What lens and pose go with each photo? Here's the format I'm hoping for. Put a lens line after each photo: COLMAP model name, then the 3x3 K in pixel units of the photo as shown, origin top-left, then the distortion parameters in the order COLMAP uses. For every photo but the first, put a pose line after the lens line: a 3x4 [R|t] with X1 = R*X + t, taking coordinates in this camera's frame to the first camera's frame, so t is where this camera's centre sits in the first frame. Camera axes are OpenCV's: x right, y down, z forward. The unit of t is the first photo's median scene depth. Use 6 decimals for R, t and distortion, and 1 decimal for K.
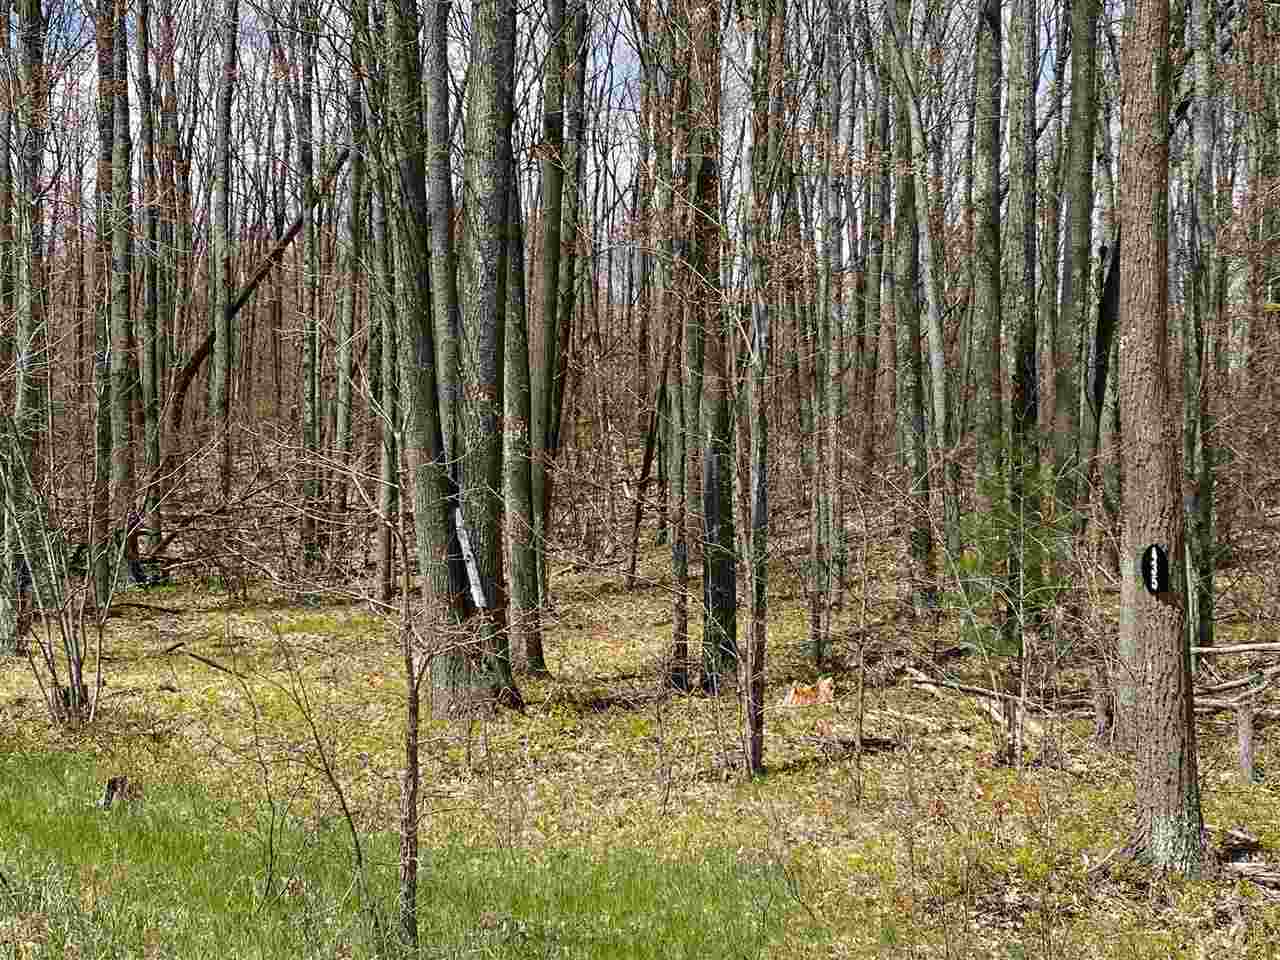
lens RADIAL K [[1729.7, 0, 643.3], [0, 1729.7, 459.4], [0, 0, 1]] dist [0.213895, -0.691271]
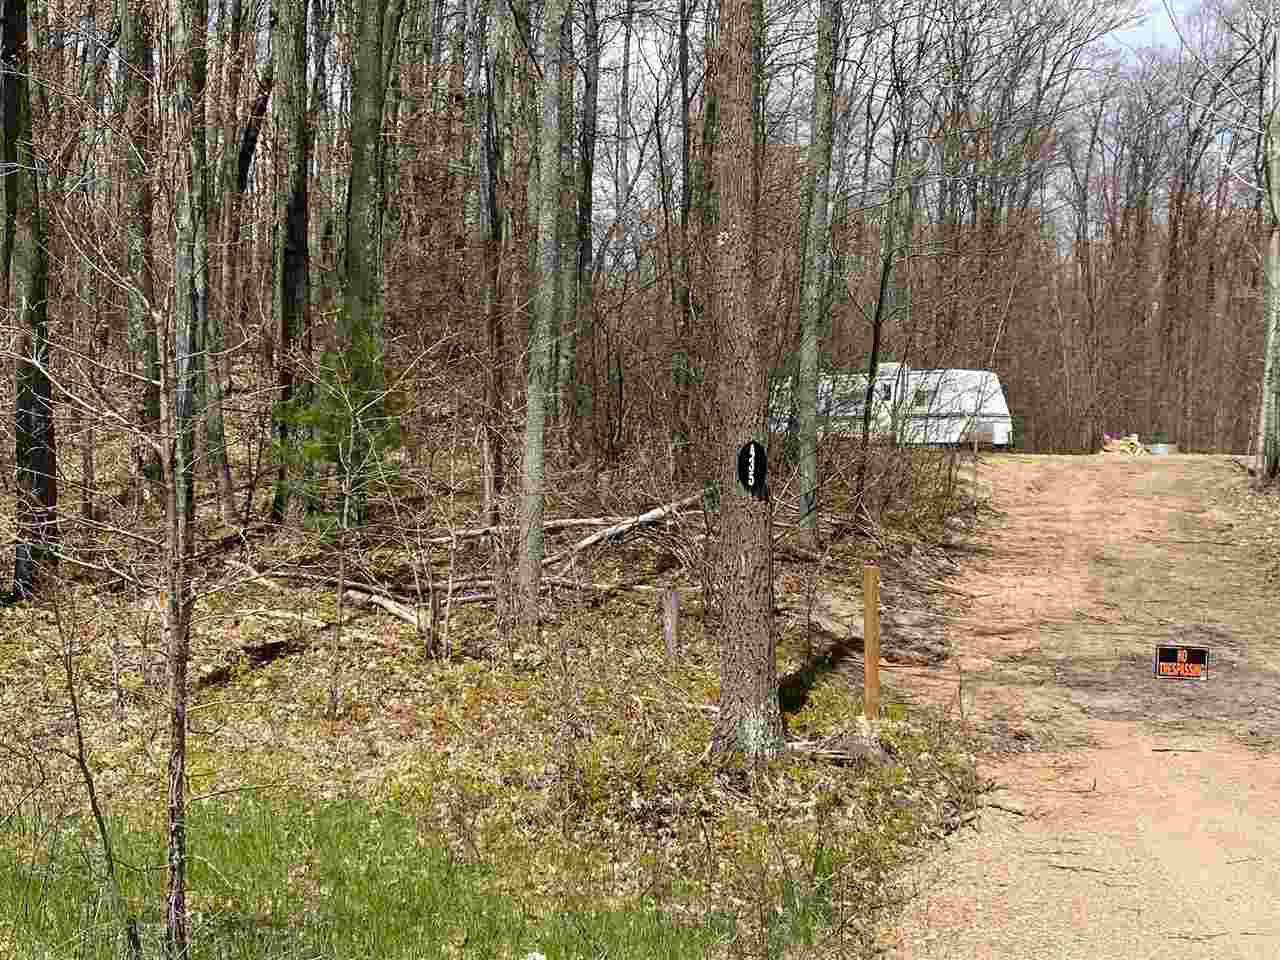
lens RADIAL K [[1729.7, 0, 643.3], [0, 1729.7, 459.4], [0, 0, 1]] dist [0.213895, -0.691271]
pose [[0.849127, -0.011150, 0.528072, -0.181643], [-0.028957, 0.997291, 0.067619, -0.004380], [-0.527395, -0.072709, 0.846503, 0.115768]]
